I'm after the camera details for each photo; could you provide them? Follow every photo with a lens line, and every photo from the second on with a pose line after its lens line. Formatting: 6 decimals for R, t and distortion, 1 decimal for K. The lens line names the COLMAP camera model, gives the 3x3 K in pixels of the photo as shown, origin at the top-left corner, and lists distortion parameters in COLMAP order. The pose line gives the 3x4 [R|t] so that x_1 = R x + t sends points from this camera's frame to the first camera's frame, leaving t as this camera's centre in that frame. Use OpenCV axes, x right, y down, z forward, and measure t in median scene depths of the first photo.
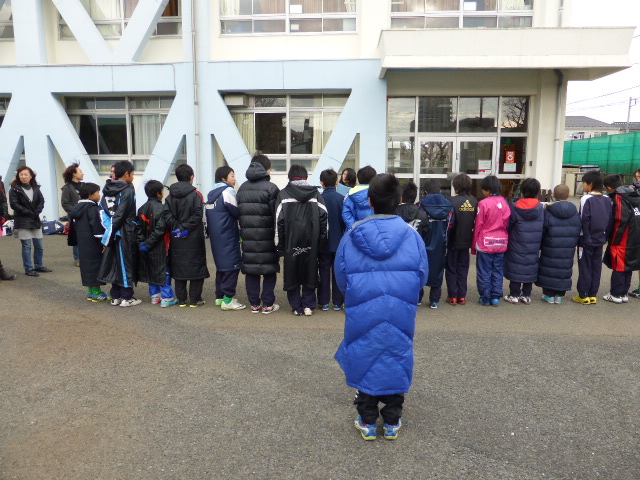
lens RADIAL K [[454.6, 0, 319.1], [0, 454.6, 242.2], [0, 0, 1]] dist [-0.027585, 0.002136]
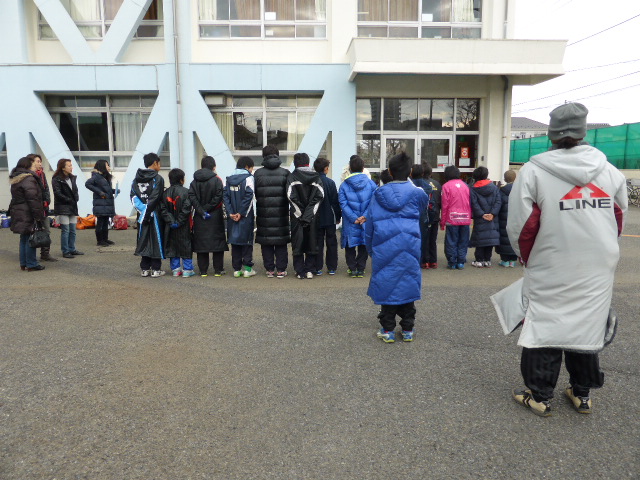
lens RADIAL K [[454.6, 0, 321.2], [0, 454.6, 237.5], [0, 0, 1]] dist [-0.027585, 0.002136]
pose [[0.994435, -0.020561, 0.103325, -0.054666], [0.021696, 0.999716, -0.009871, 0.027060], [-0.103093, 0.012058, 0.994599, -0.083636]]
